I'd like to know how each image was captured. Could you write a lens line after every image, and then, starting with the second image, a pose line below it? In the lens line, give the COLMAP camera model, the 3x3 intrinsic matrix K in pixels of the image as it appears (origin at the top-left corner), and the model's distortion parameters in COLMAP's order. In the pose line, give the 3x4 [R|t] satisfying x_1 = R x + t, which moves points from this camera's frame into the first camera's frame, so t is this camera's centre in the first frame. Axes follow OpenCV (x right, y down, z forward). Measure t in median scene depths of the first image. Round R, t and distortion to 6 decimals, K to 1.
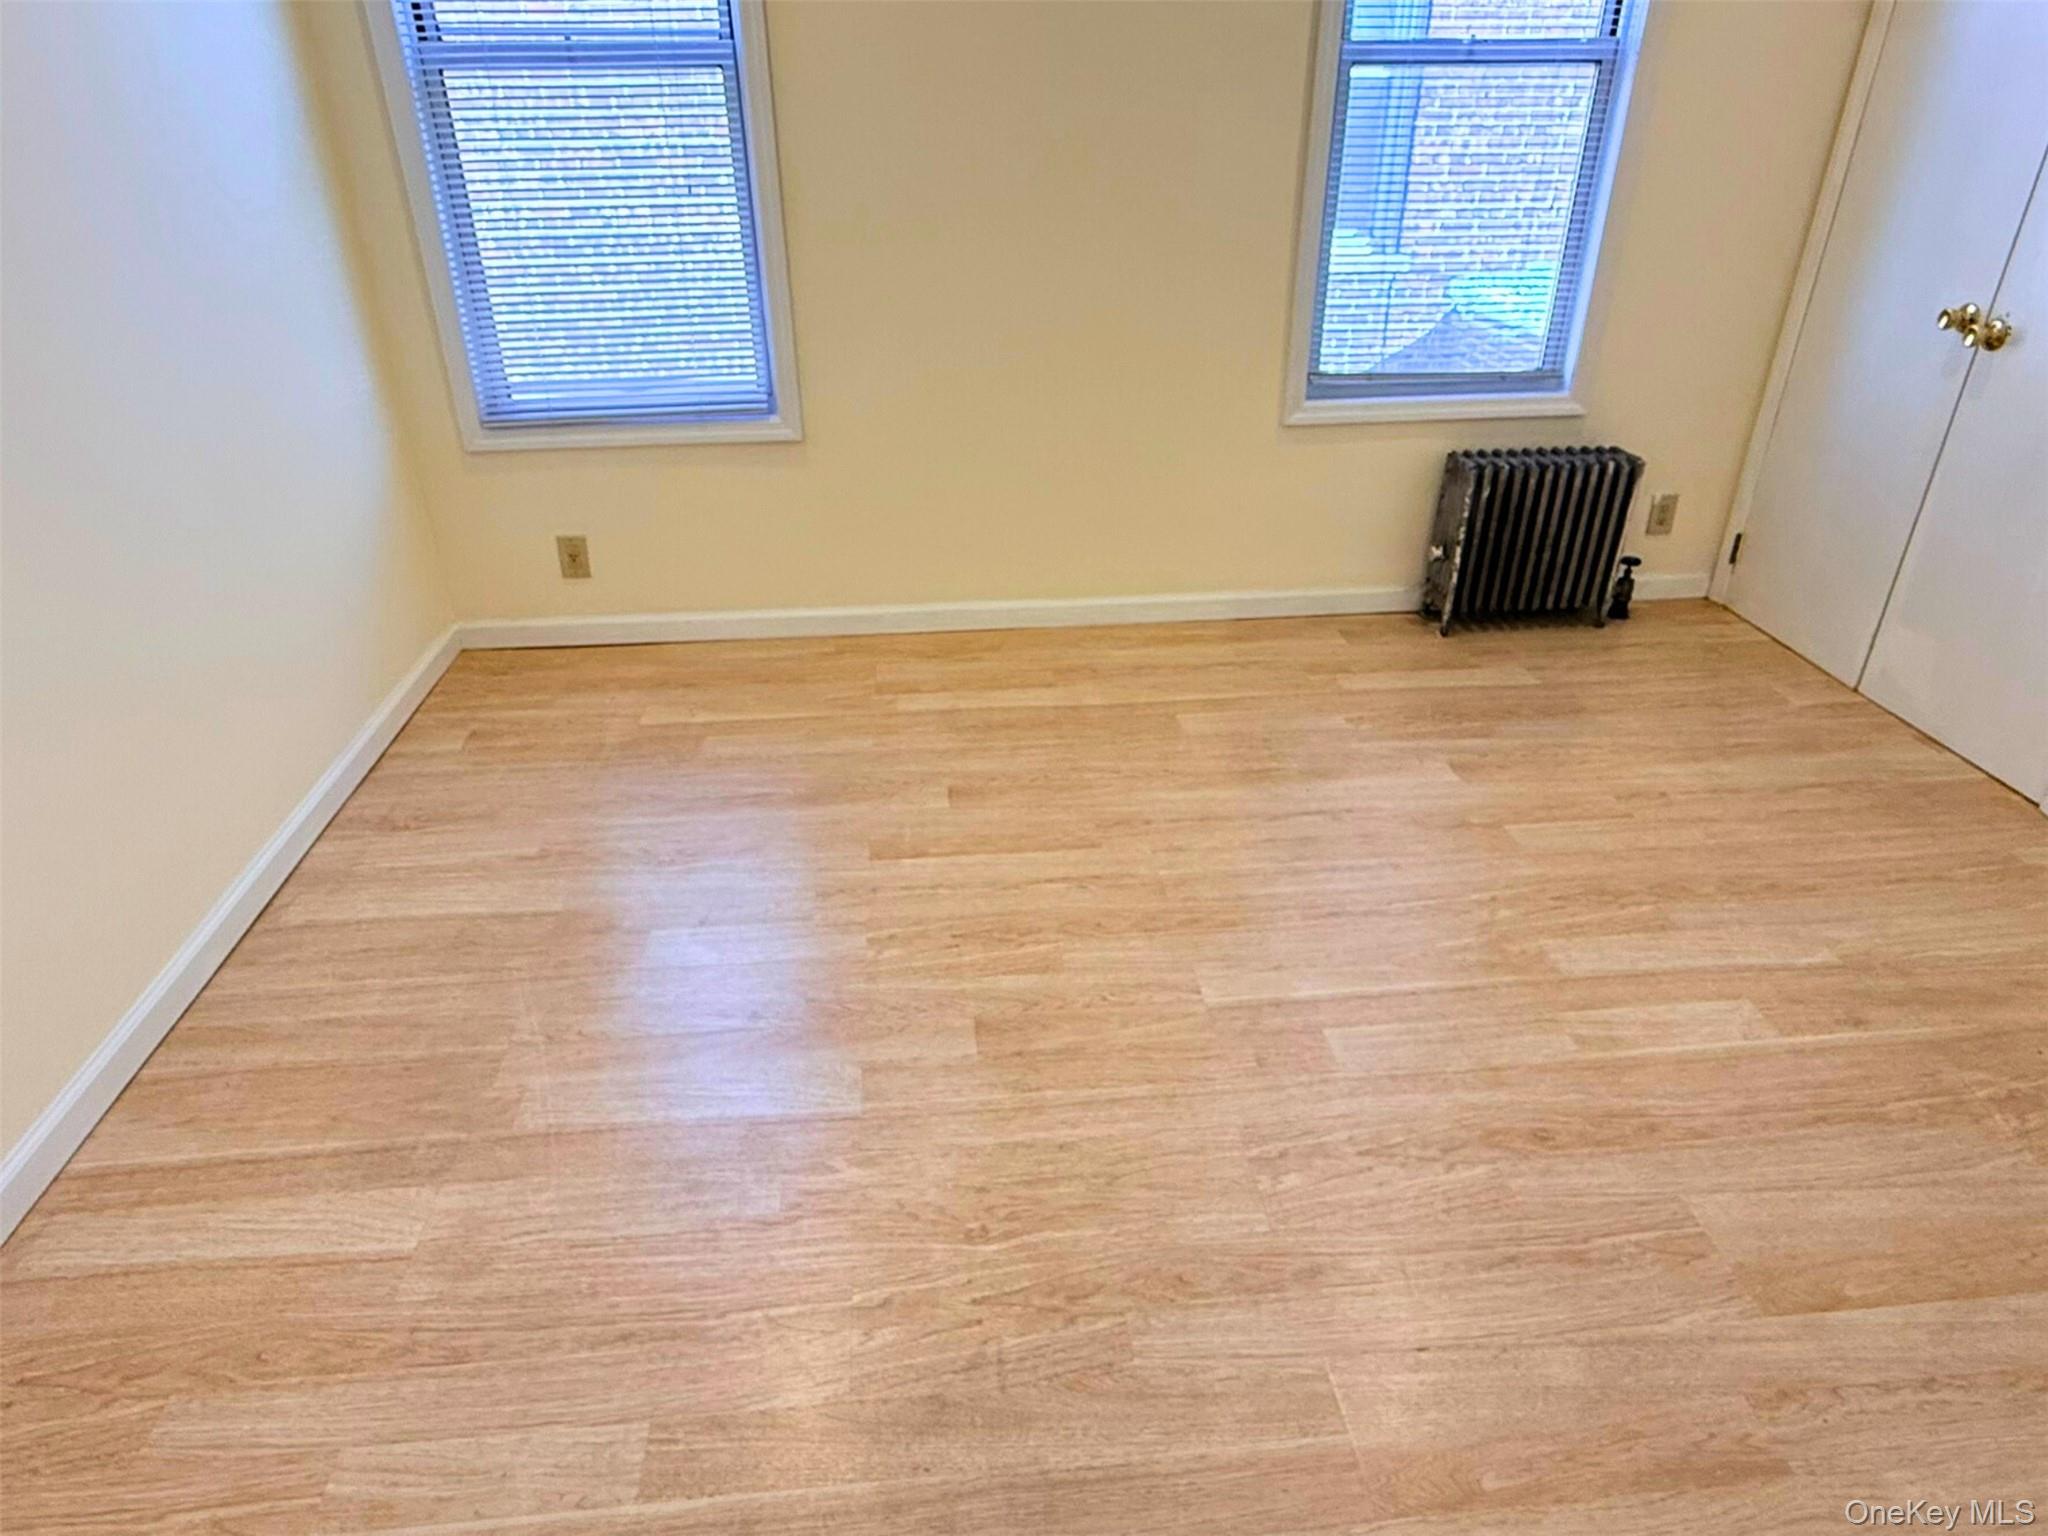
lens RADIAL K [[1227.2, 0, 1022.8], [0, 1227.2, 769.8], [0, 0, 1]] dist [-0.001558, 0.001739]
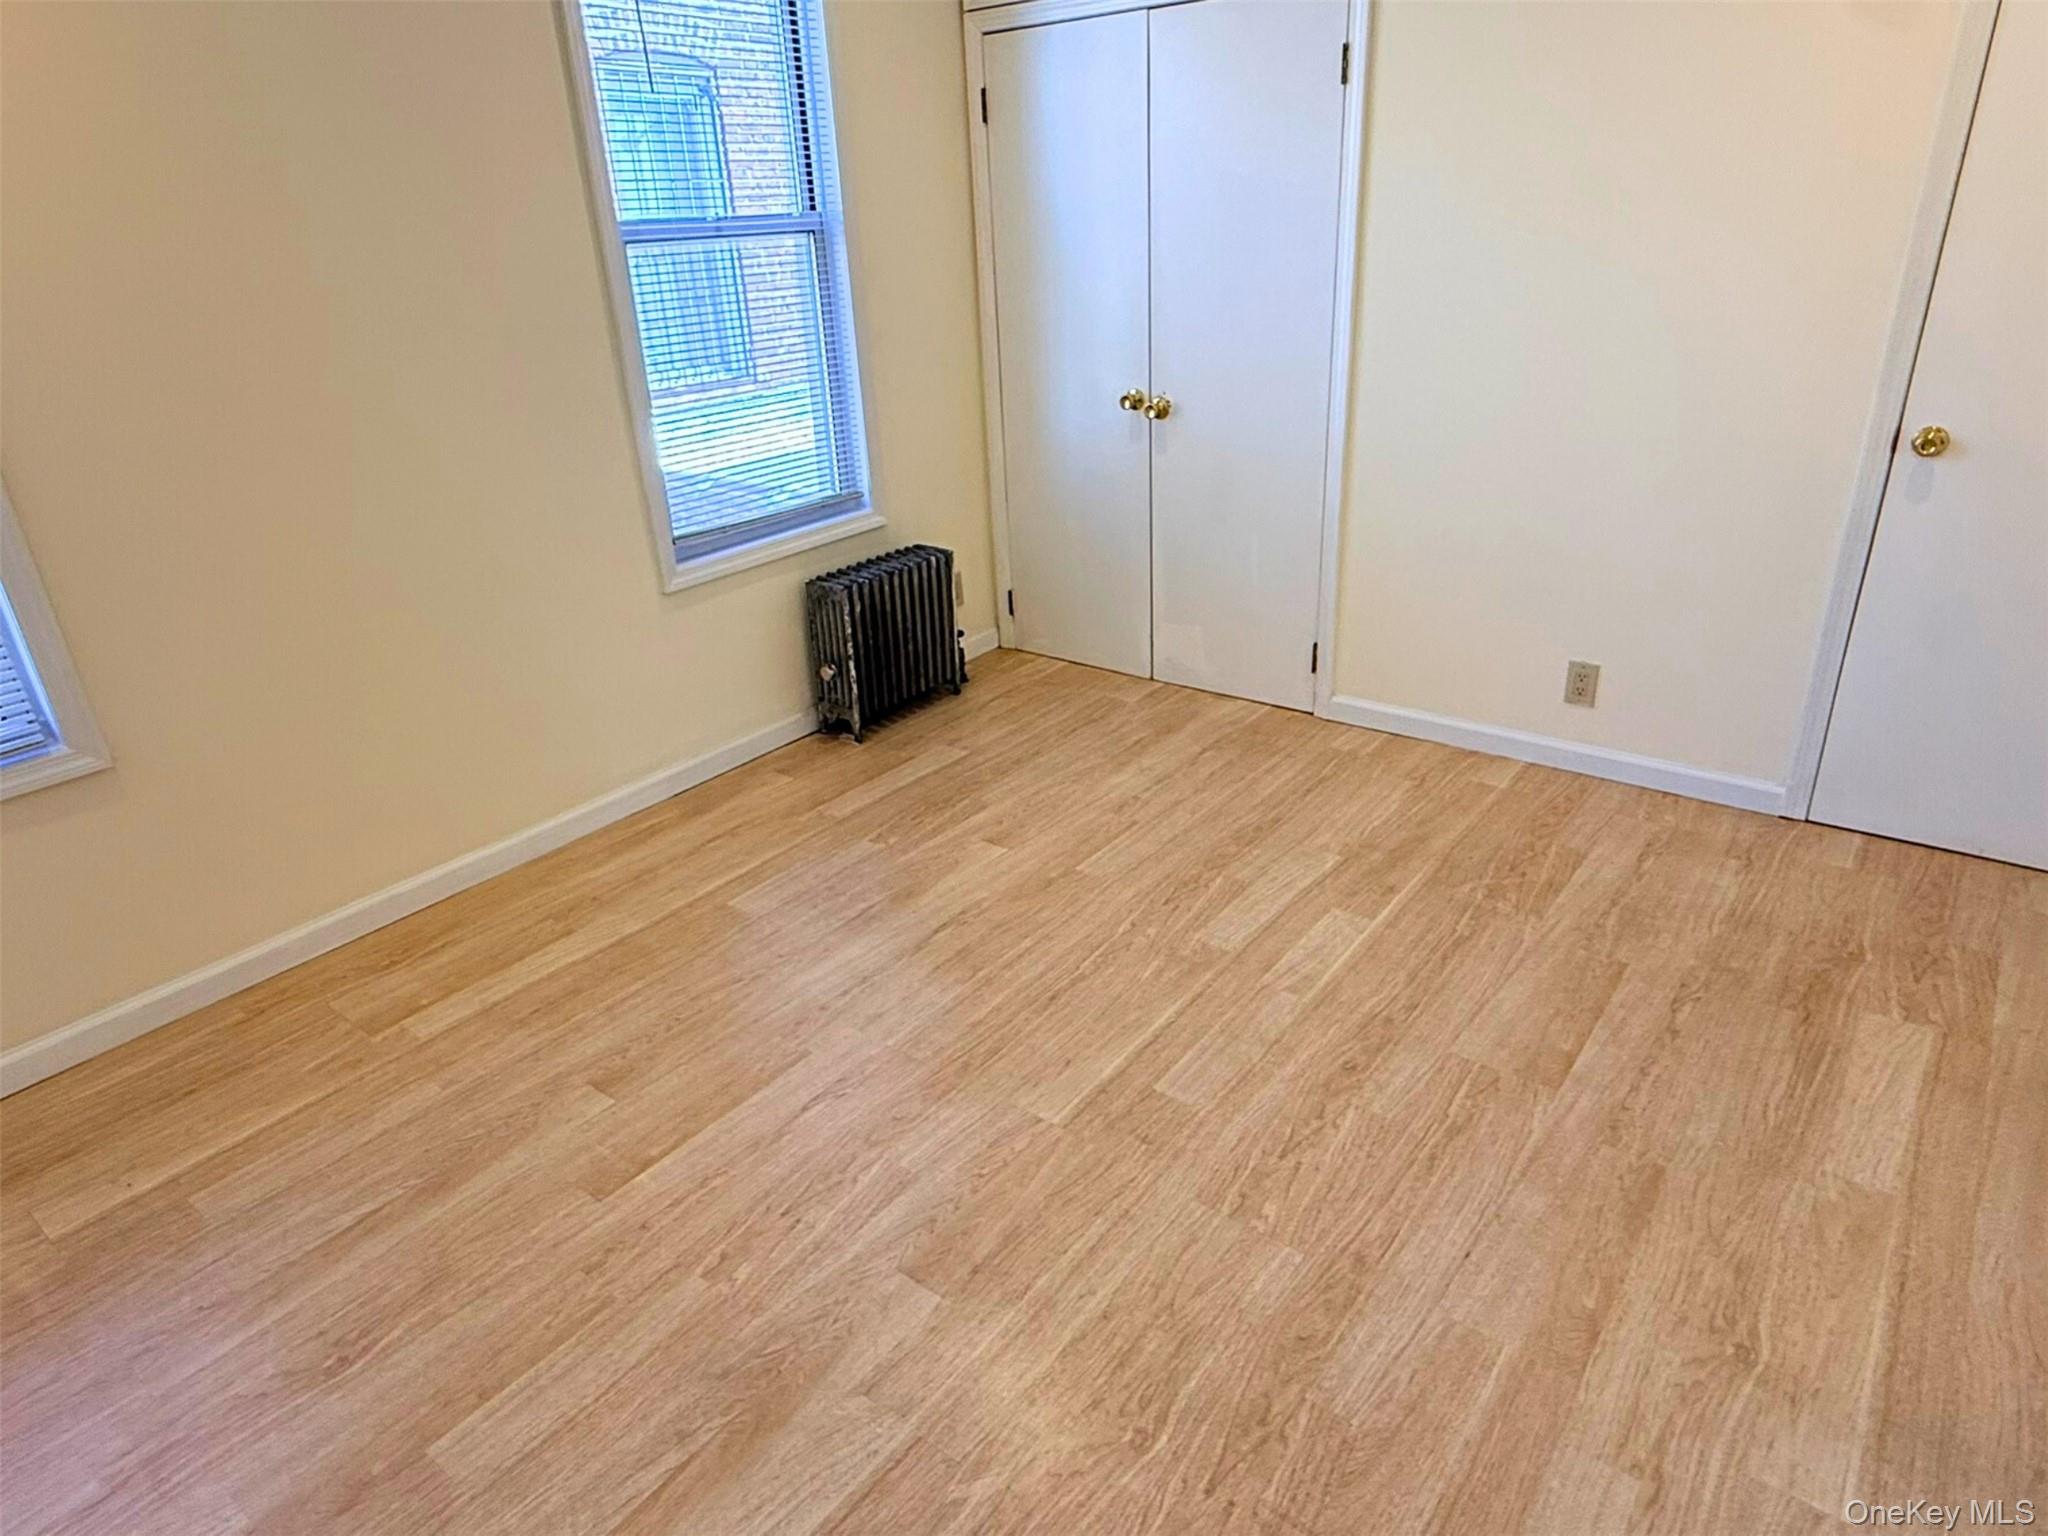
lens RADIAL K [[1228.1, 0, 1028.2], [0, 1228.1, 766.3], [0, 0, 1]] dist [0.001622, -0.001318]
pose [[0.683801, -0.324257, 0.653662, -0.299868], [0.390866, 0.919241, 0.047112, -0.096003], [-0.616149, 0.223280, 0.755319, 0.124795]]
